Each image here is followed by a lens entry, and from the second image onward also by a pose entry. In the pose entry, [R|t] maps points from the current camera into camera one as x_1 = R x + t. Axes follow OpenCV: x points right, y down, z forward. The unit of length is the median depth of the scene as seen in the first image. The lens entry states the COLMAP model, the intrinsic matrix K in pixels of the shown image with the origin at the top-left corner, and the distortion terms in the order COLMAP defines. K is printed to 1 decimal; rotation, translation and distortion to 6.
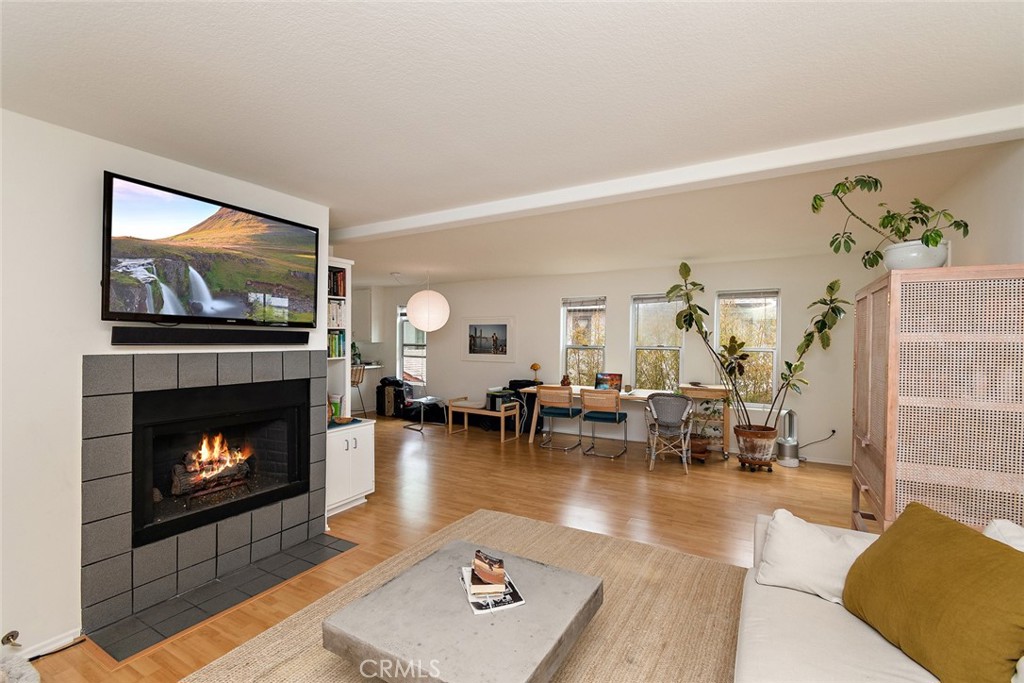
lens RADIAL K [[451.2, 0, 512.0], [0, 451.2, 341.5], [0, 0, 1]] dist [-0.000401, -0.000052]
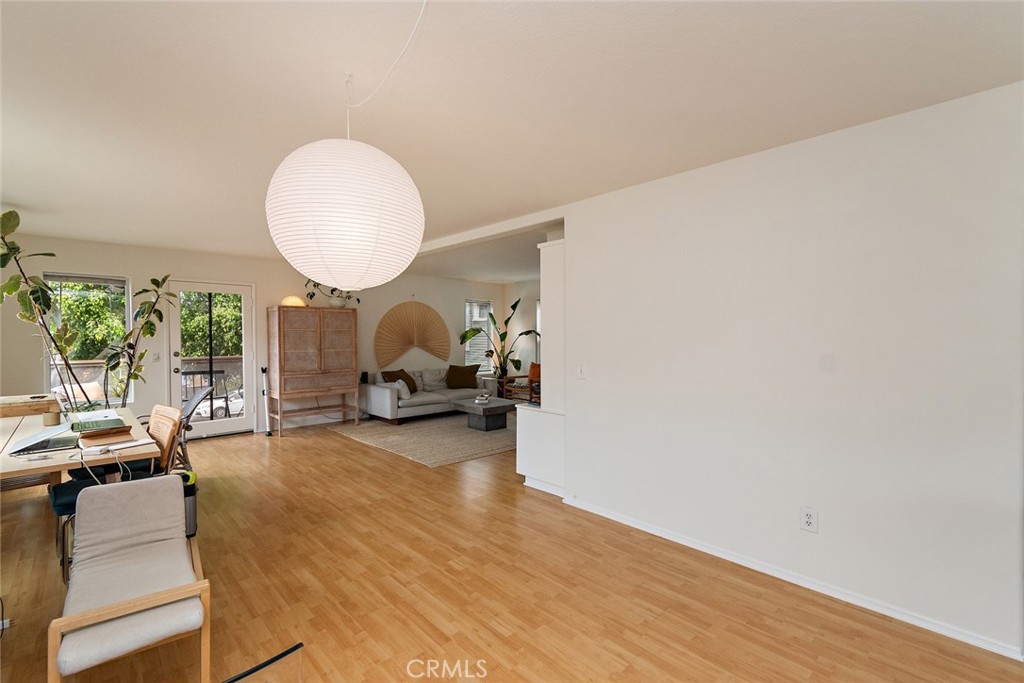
lens RADIAL K [[451.2, 0, 512.0], [0, 451.2, 341.5], [0, 0, 1]] dist [-0.000401, -0.000052]
pose [[-0.957741, -0.001884, 0.287625, -0.643512], [0.003053, 0.999856, 0.016718, 0.012093], [-0.287615, 0.016889, -0.957597, 2.156572]]
